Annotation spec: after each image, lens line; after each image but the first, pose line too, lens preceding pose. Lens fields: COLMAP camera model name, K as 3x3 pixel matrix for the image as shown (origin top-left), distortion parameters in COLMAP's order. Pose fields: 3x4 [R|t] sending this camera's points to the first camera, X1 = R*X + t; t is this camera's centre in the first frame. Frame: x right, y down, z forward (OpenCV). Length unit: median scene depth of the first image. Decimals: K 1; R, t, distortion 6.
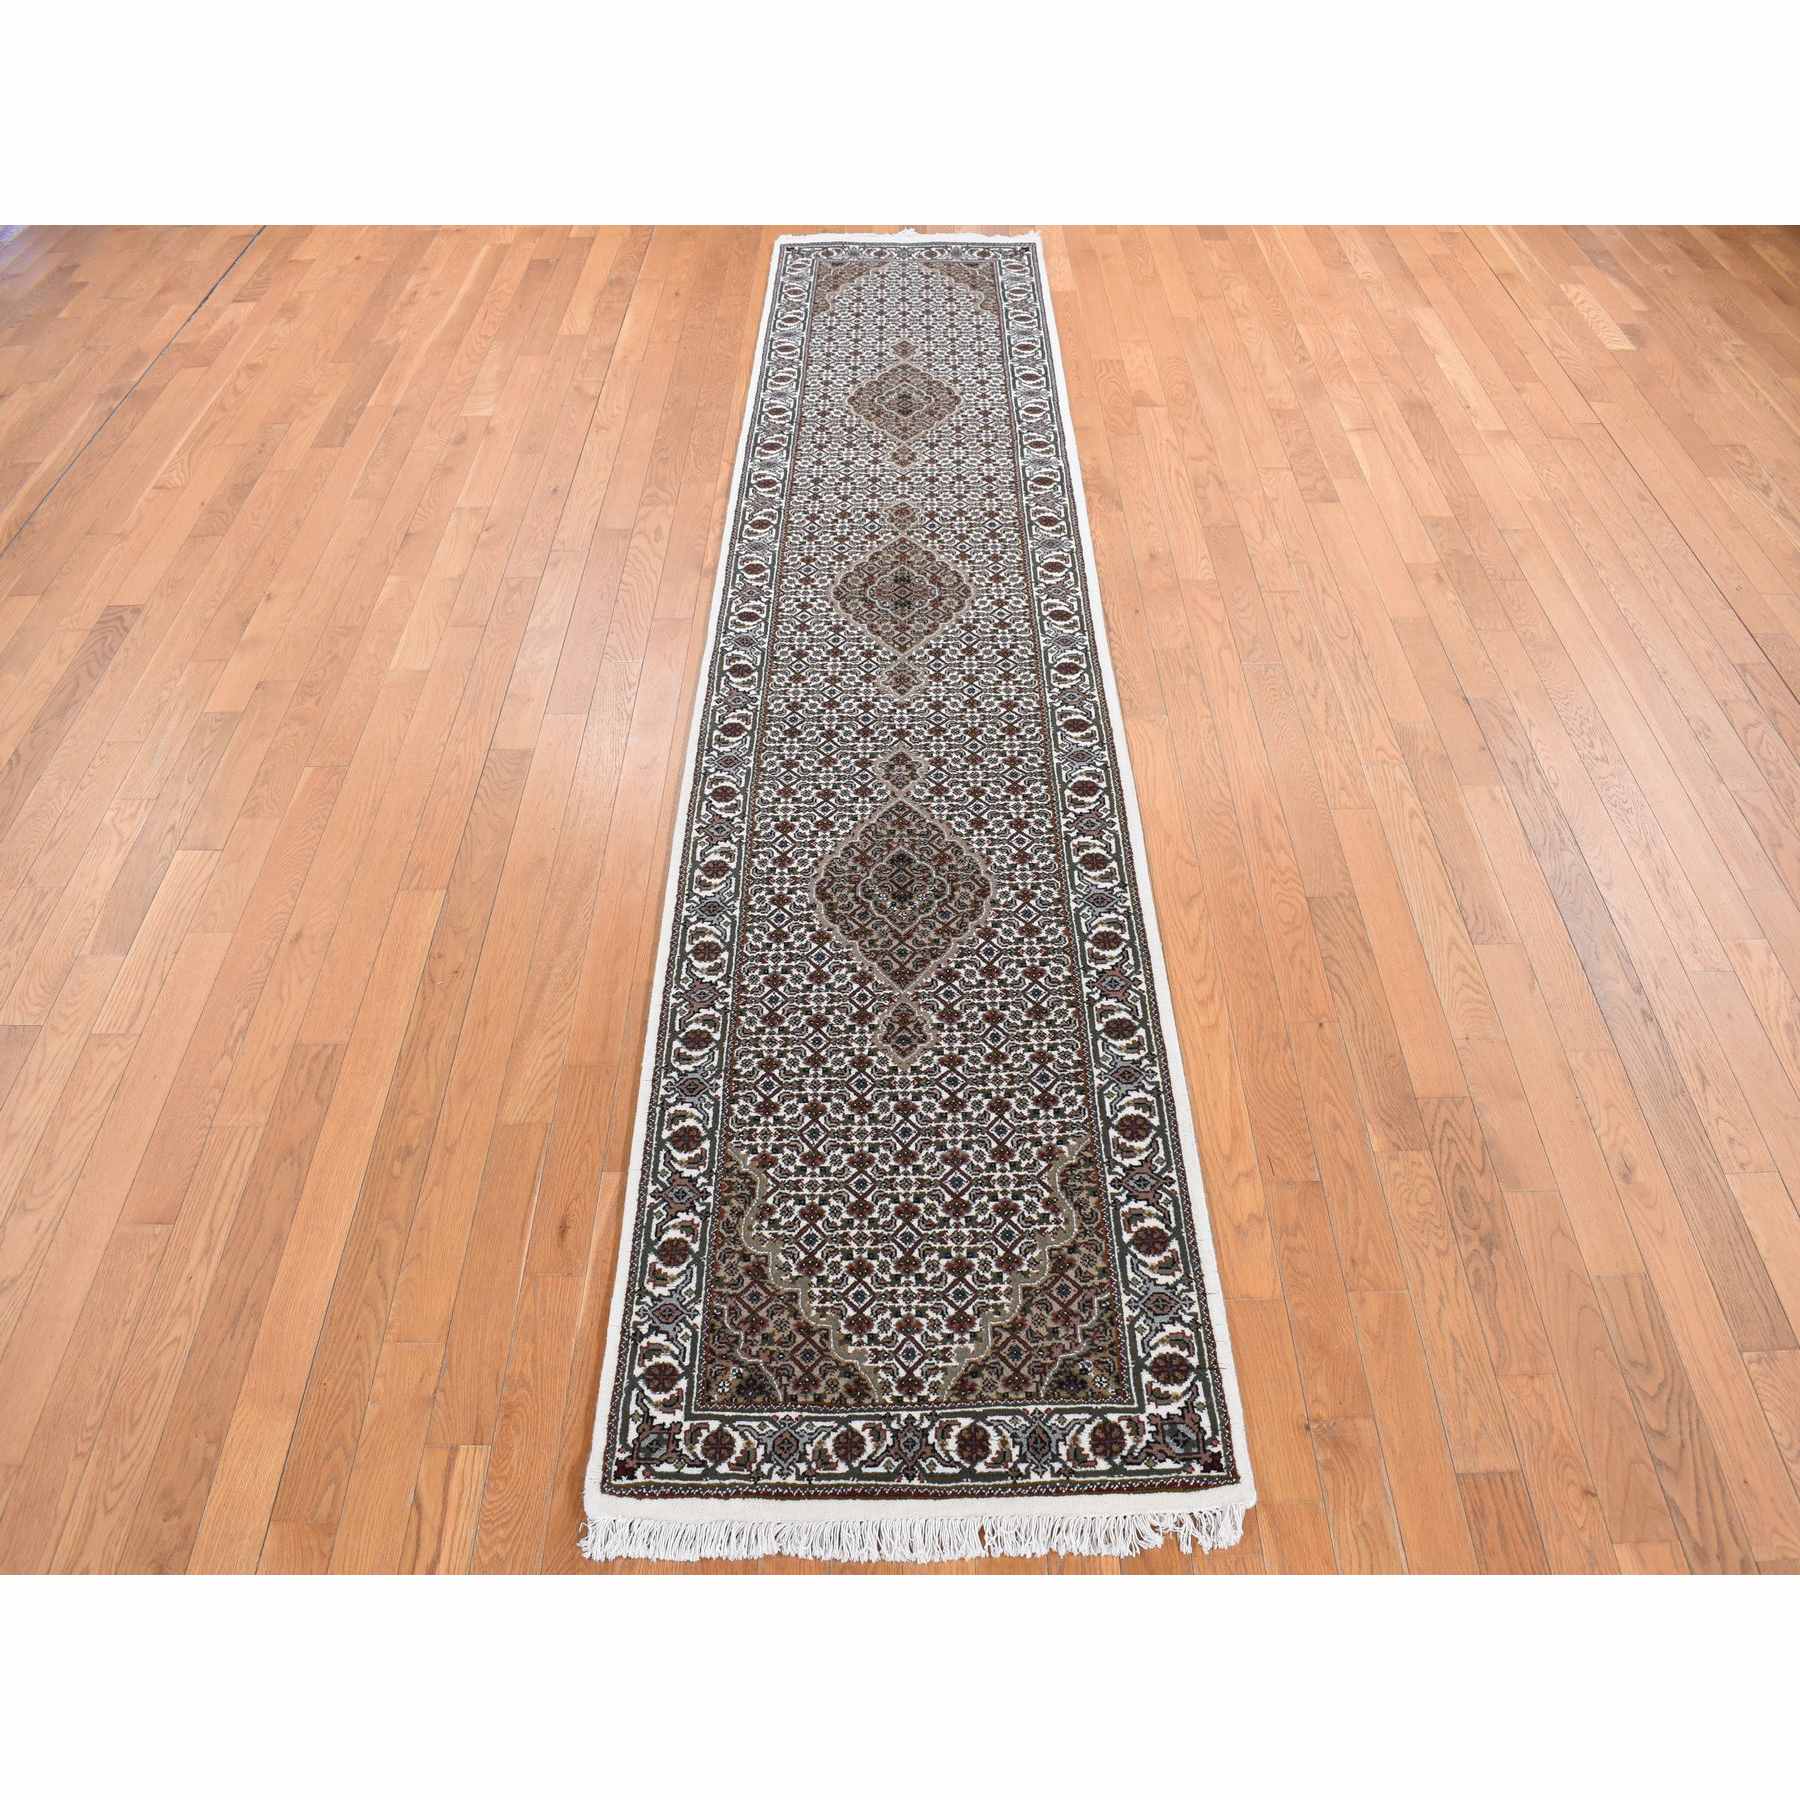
lens RADIAL K [[1180.6, 0, 900.0], [0, 1180.6, 900.0], [0, 0, 1]] dist [-0.079112, 0.006158]
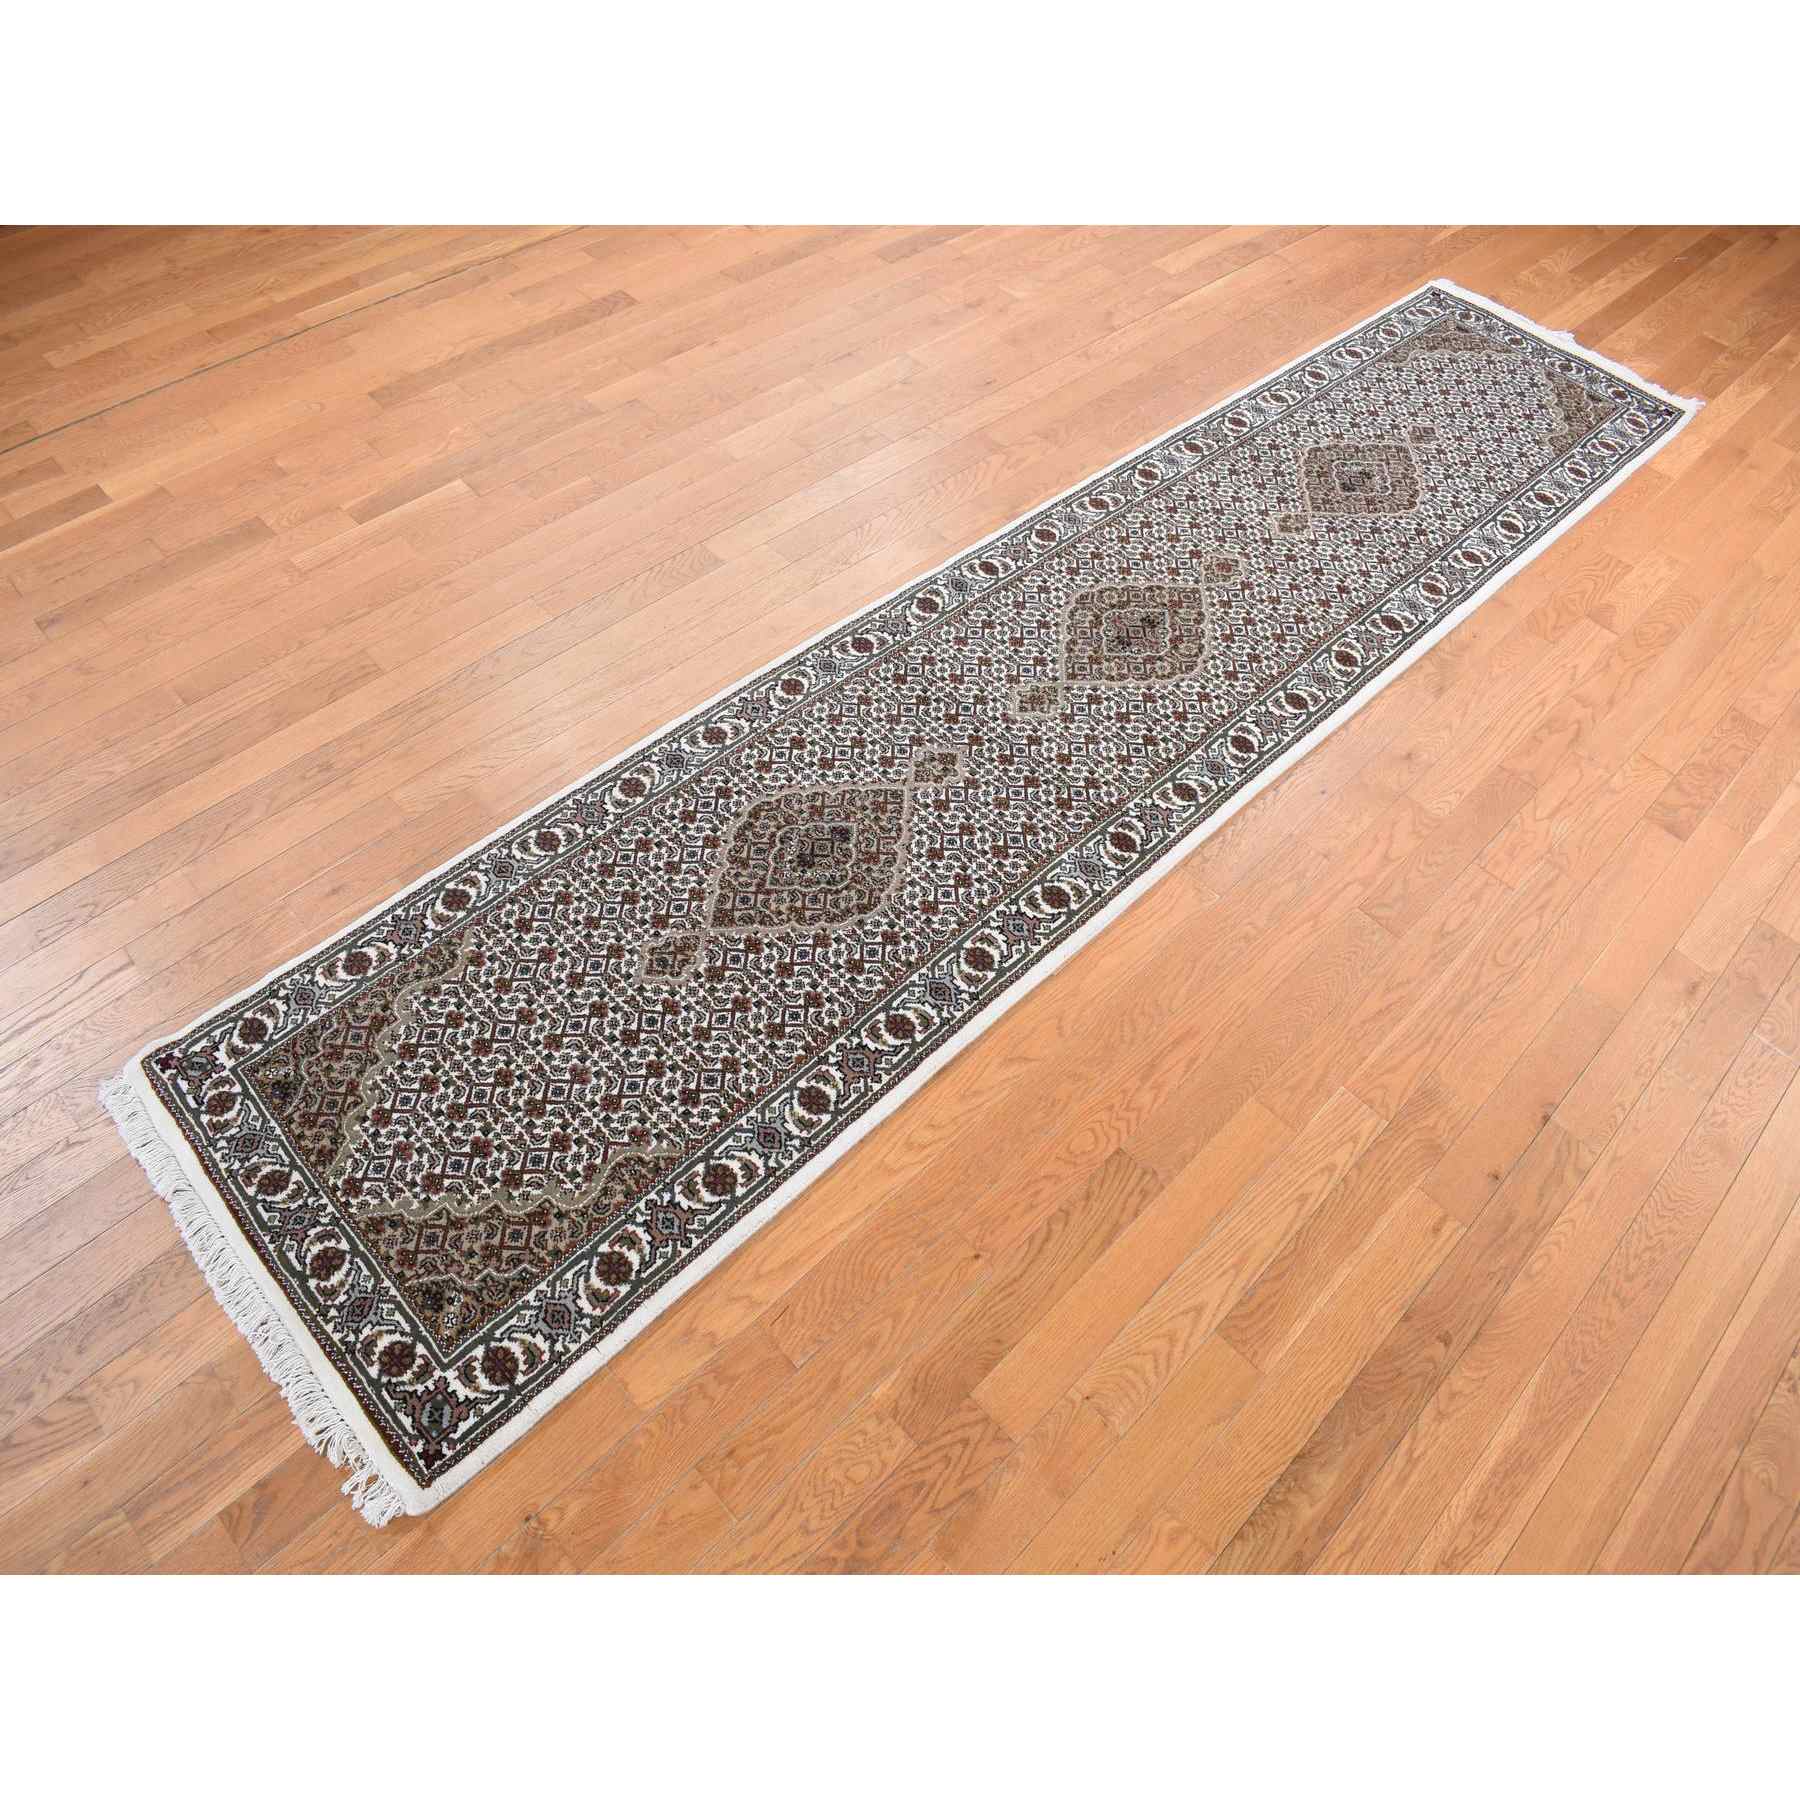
lens RADIAL K [[1180.6, 0, 900.0], [0, 1180.6, 900.0], [0, 0, 1]] dist [-0.079112, 0.006158]
pose [[0.704667, 0.601360, -0.376577, 0.520915], [-0.590232, 0.791365, 0.159270, -0.210346], [0.393789, 0.110035, 0.912591, 0.202717]]
